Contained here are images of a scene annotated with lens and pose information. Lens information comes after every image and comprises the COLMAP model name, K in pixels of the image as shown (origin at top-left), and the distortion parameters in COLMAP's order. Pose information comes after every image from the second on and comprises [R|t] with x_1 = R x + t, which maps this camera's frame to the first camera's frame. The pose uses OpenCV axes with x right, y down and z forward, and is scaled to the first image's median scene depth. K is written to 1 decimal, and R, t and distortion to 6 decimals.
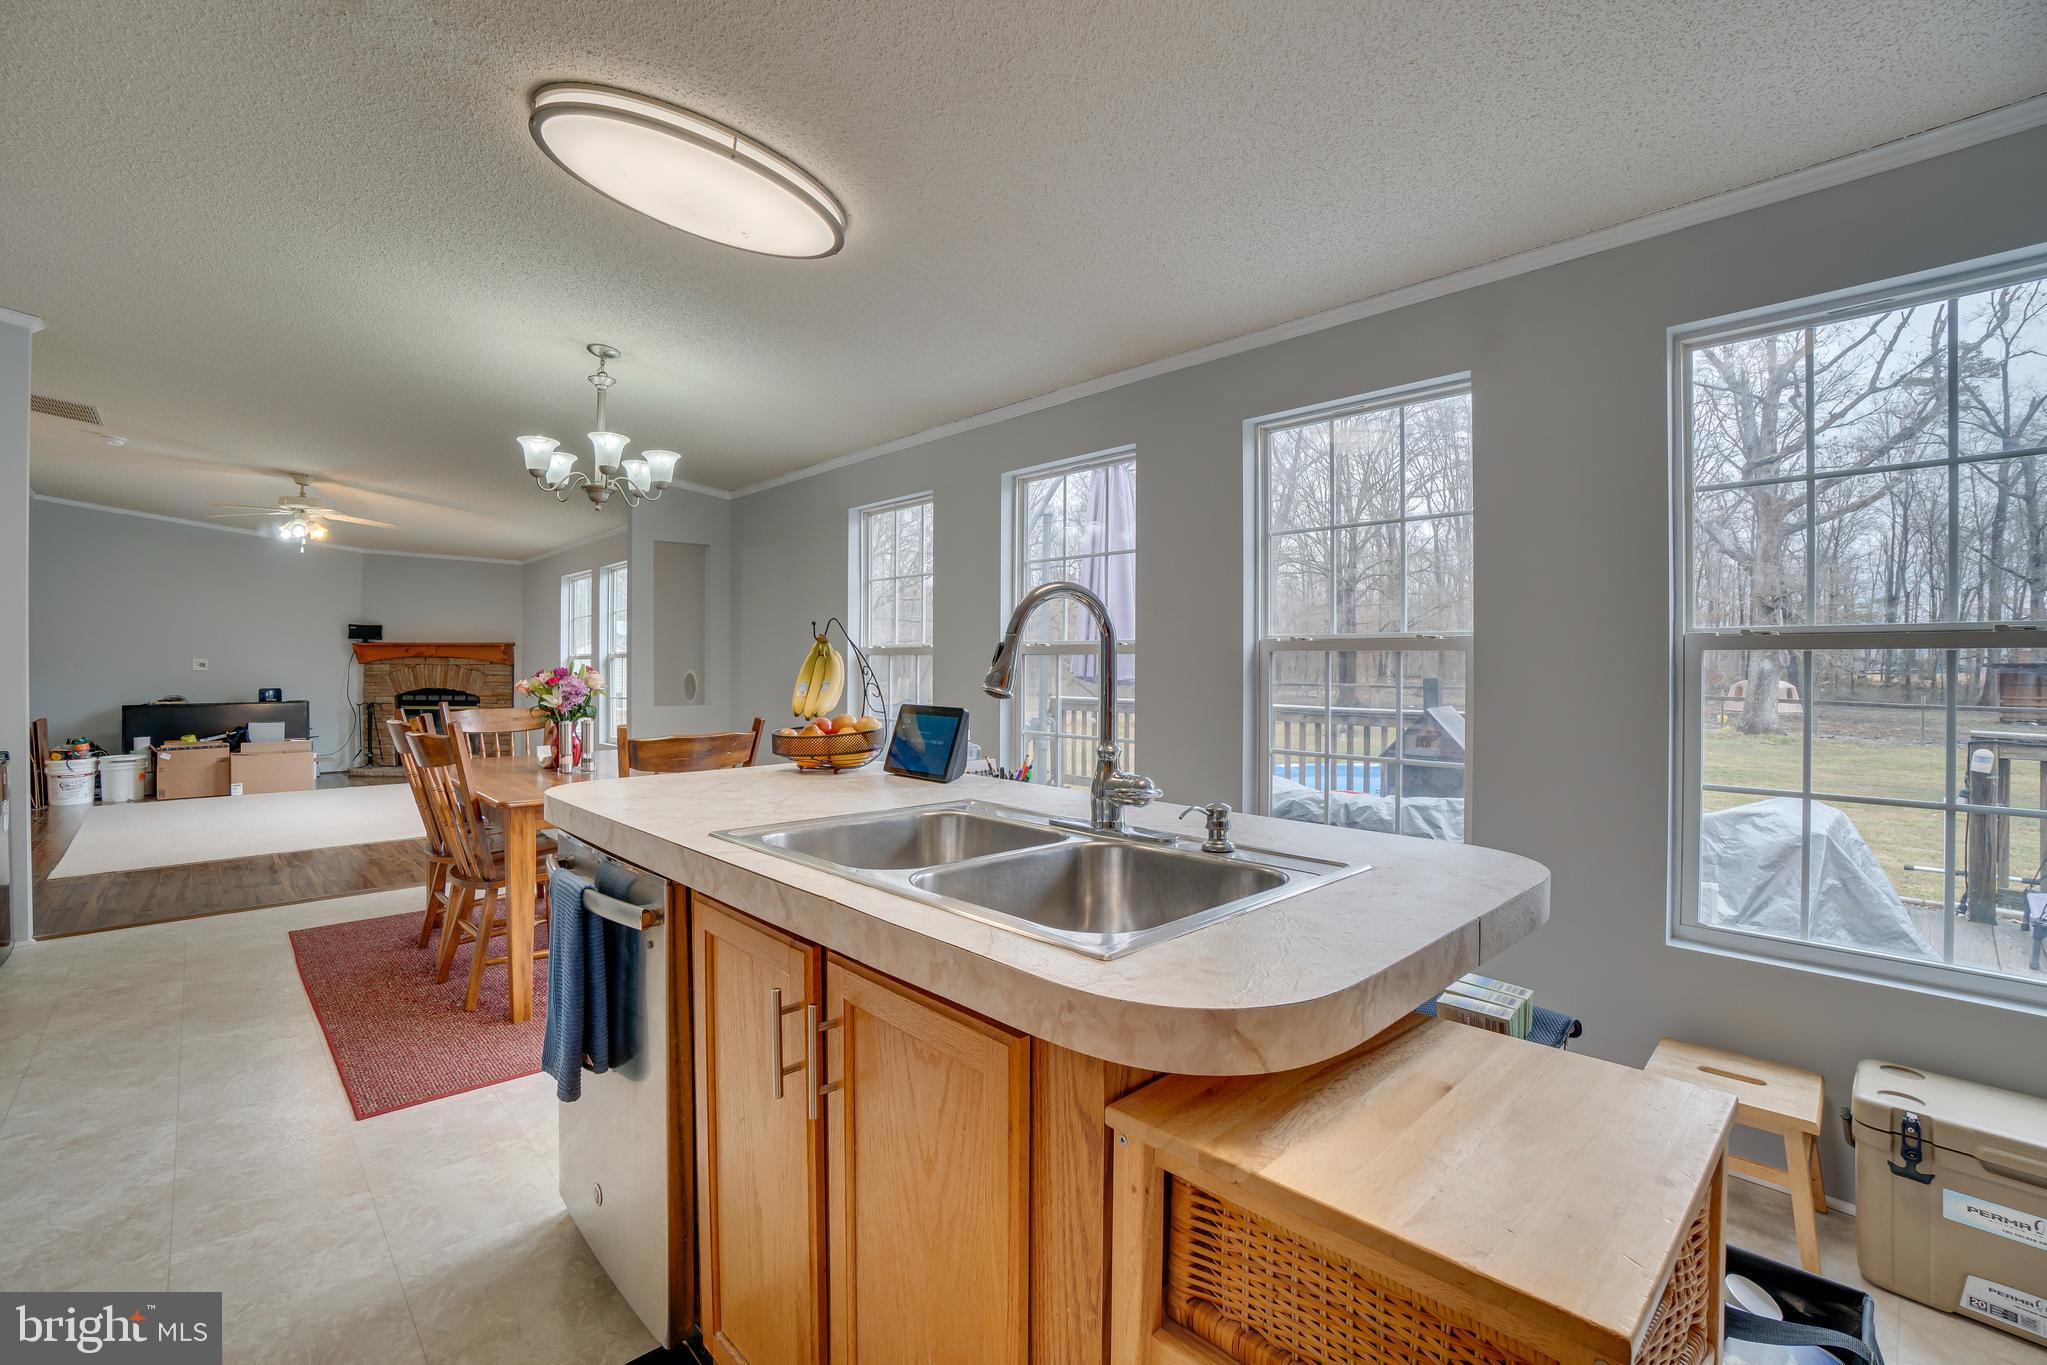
lens RADIAL K [[891.8, 0, 1012.3], [0, 891.8, 666.4], [0, 0, 1]] dist [-0.055205, 0.016272]
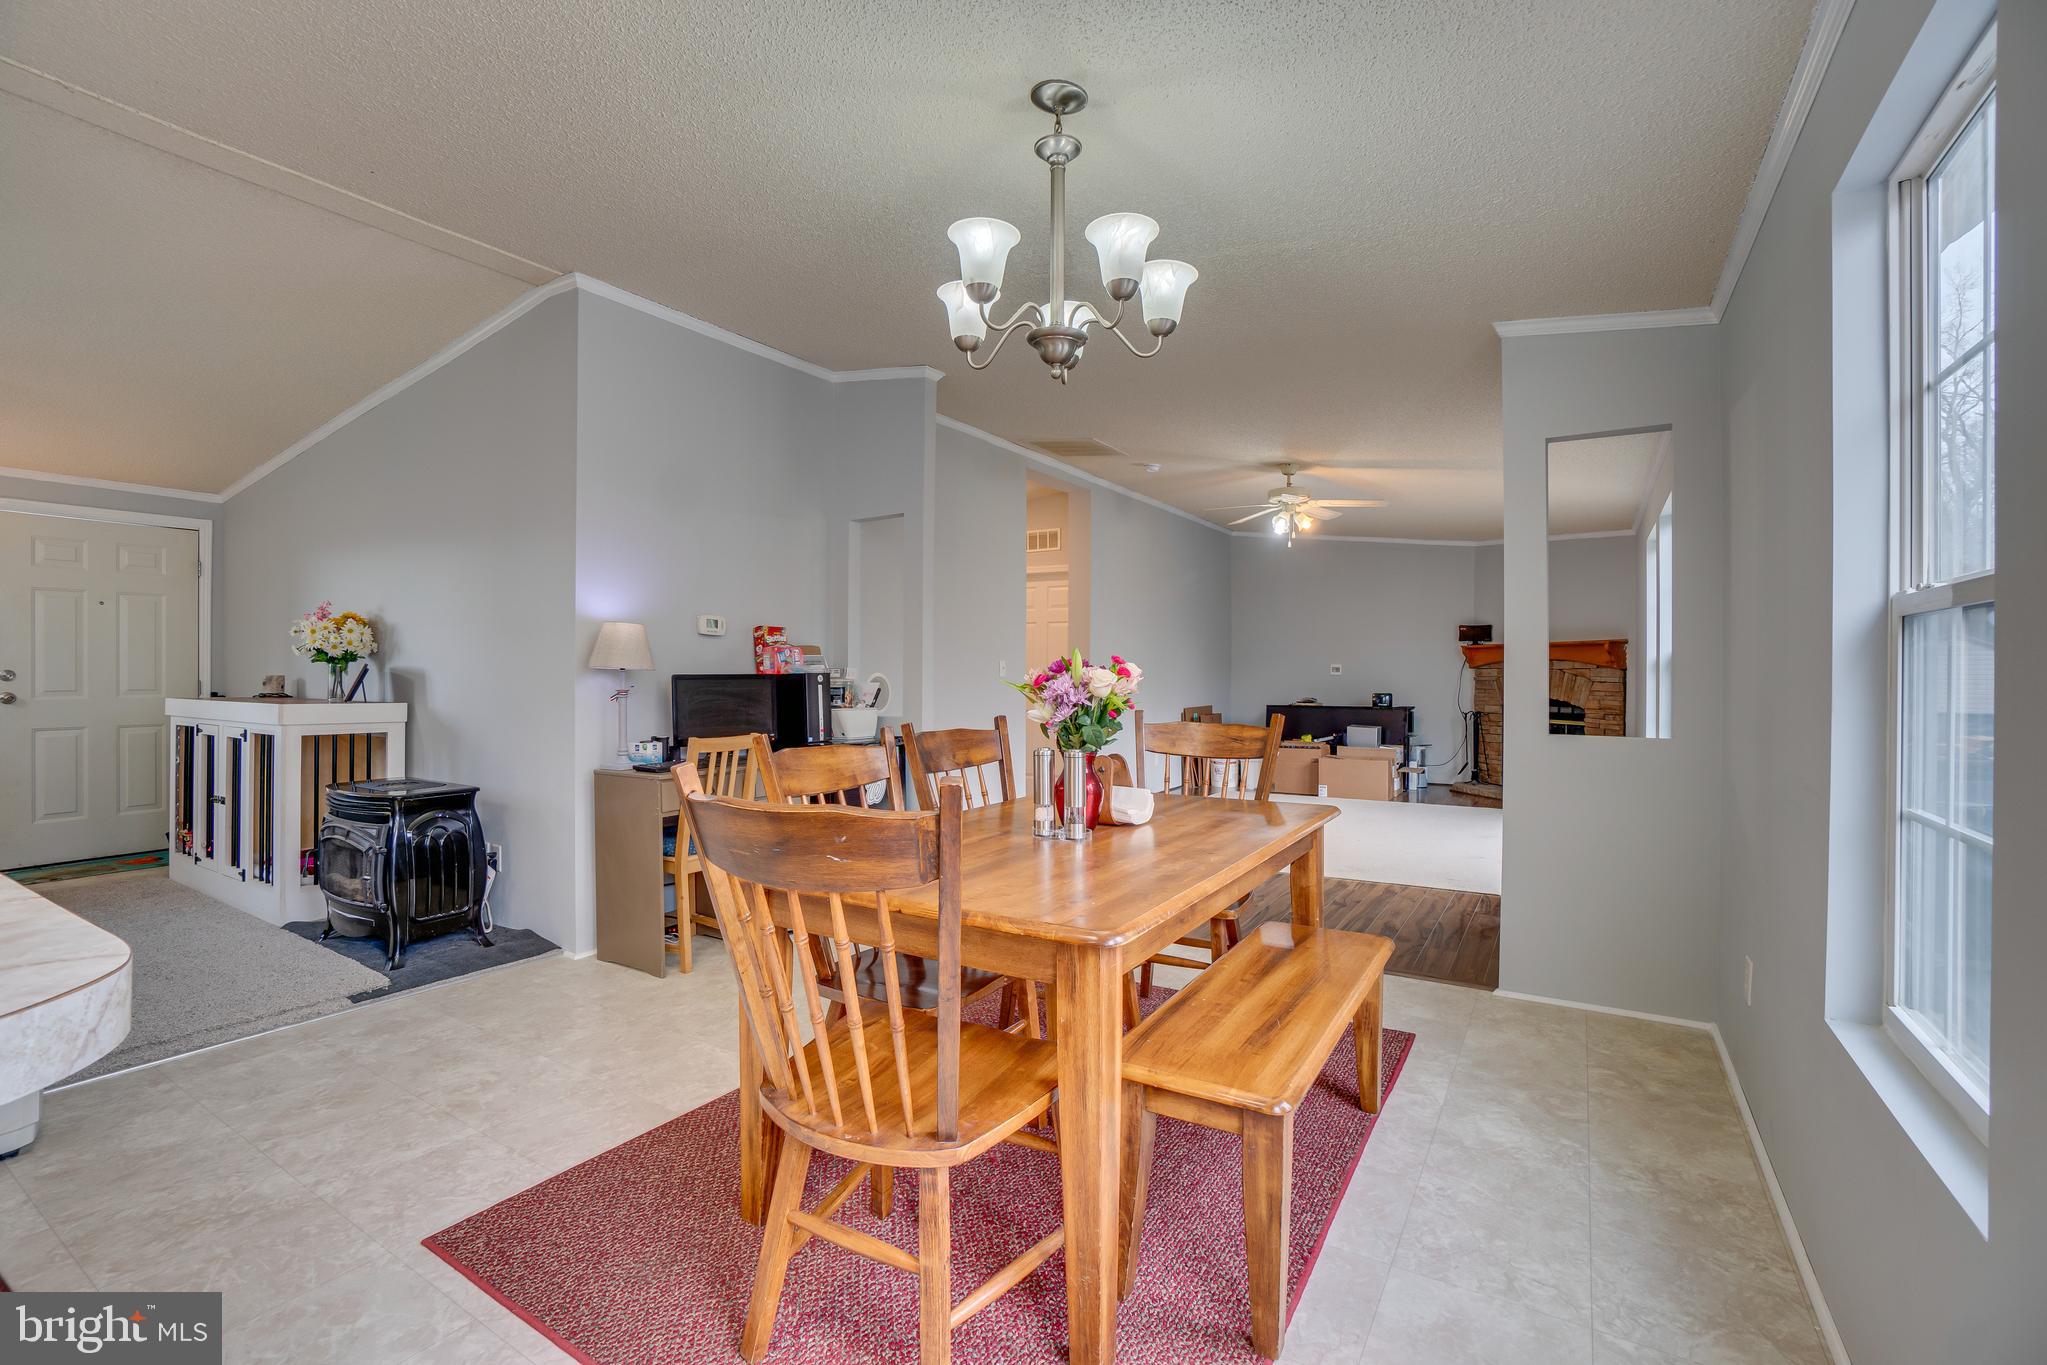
lens RADIAL K [[891.8, 0, 1012.3], [0, 891.8, 666.4], [0, 0, 1]] dist [-0.055205, 0.016272]
pose [[0.241477, -0.006936, -0.970382, 0.030069], [-0.004770, 0.999954, -0.008334, 0.005834], [0.970395, 0.006641, 0.241433, 0.386885]]
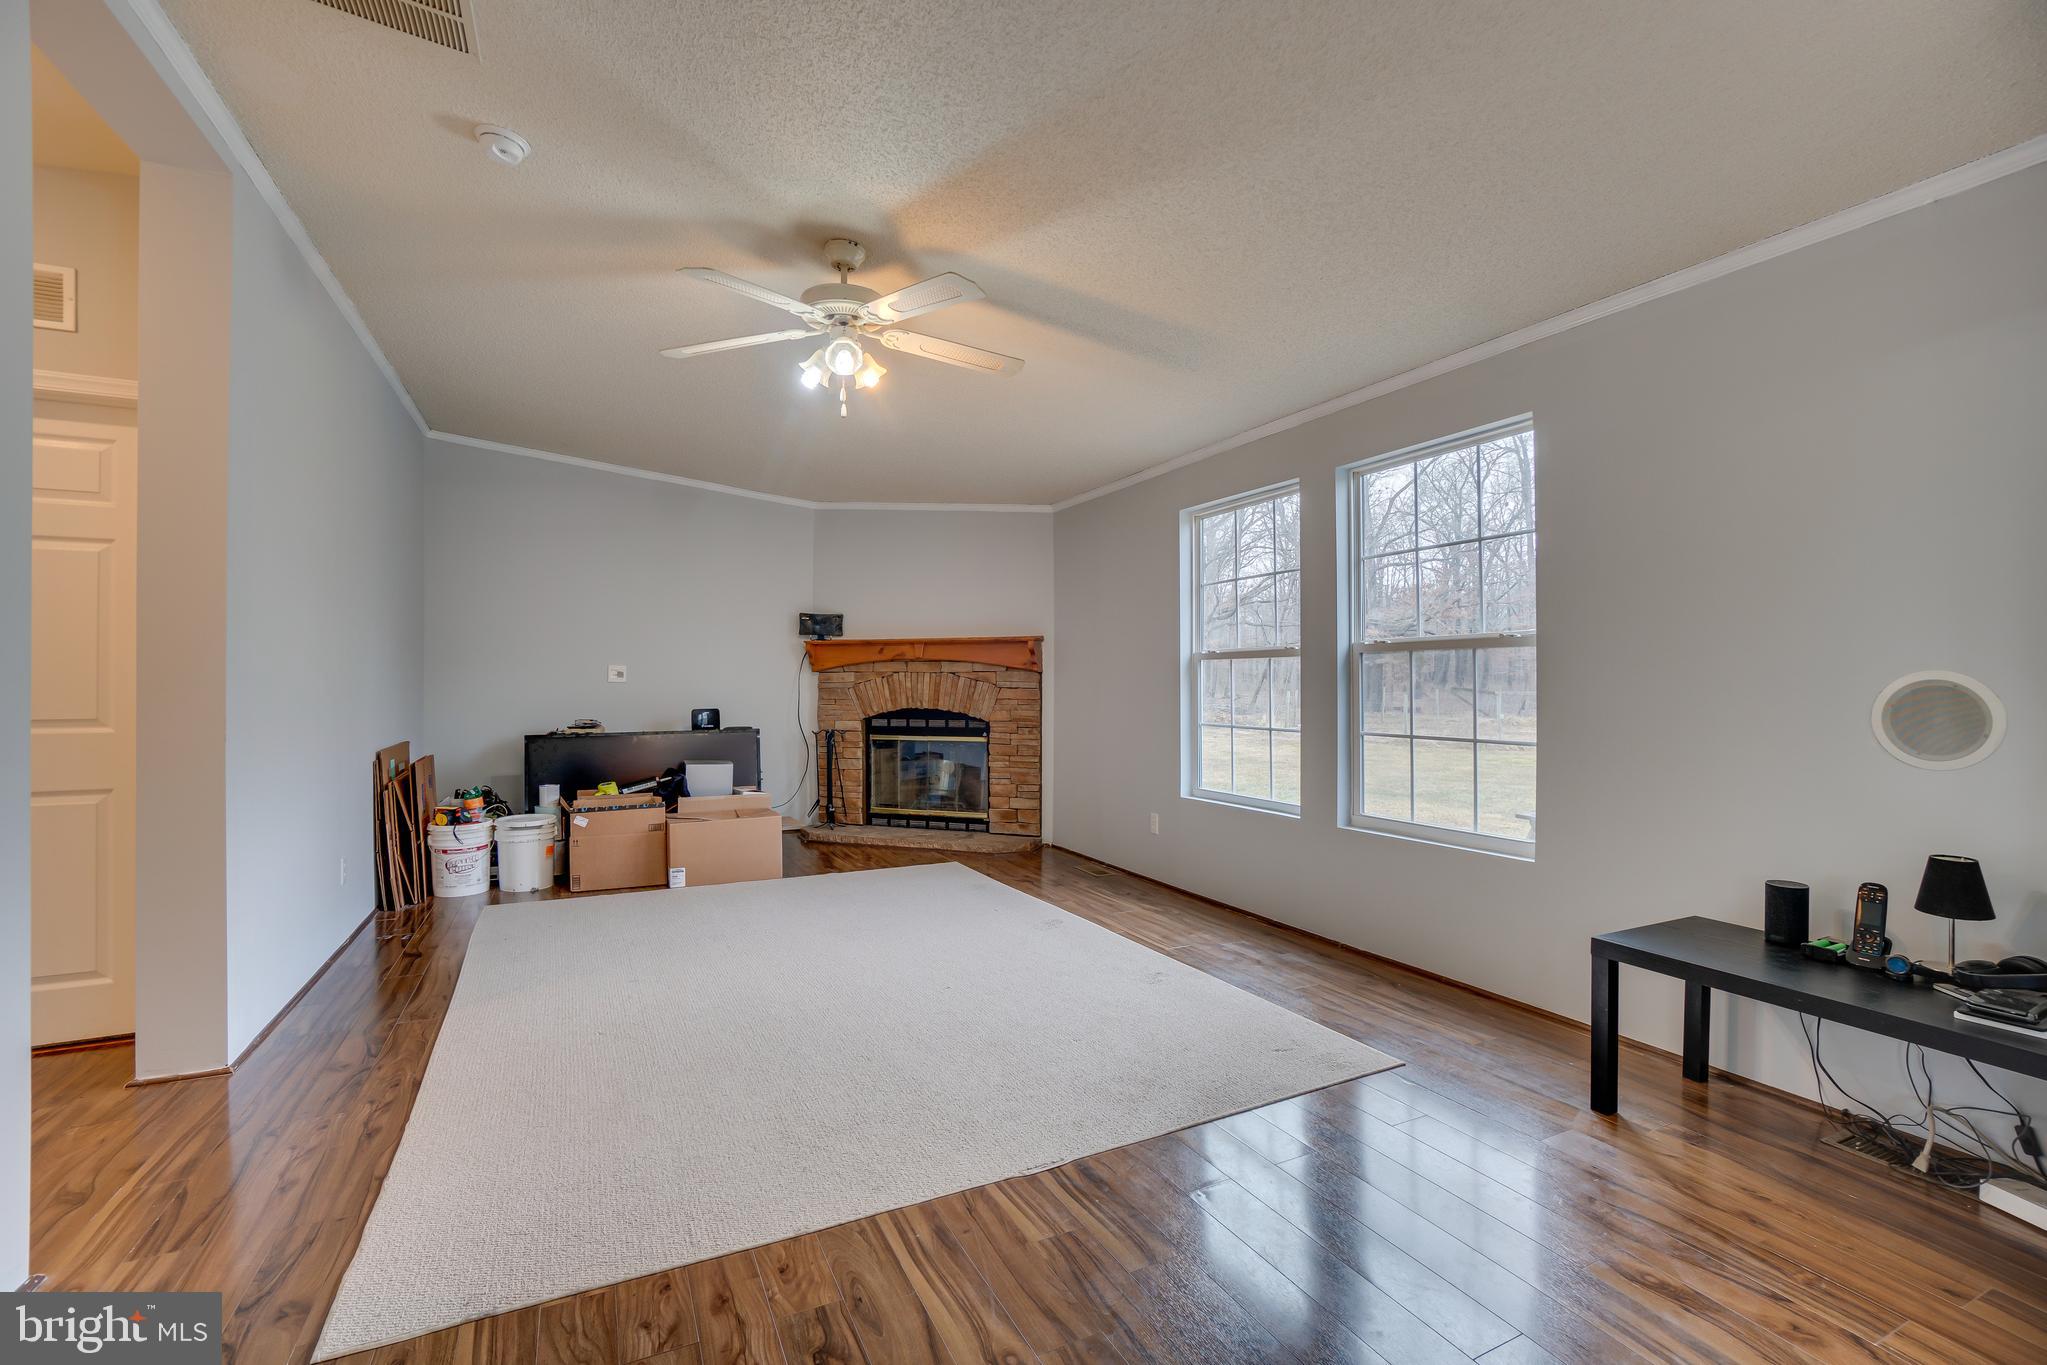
lens RADIAL K [[903.4, 0, 1012.8], [0, 903.4, 673.1], [0, 0, 1]] dist [-0.070323, 0.023621]
pose [[0.952125, -0.006485, -0.305641, -0.482478], [0.004697, 0.999967, -0.006583, 0.004177], [0.305674, 0.004832, 0.952124, 0.473213]]
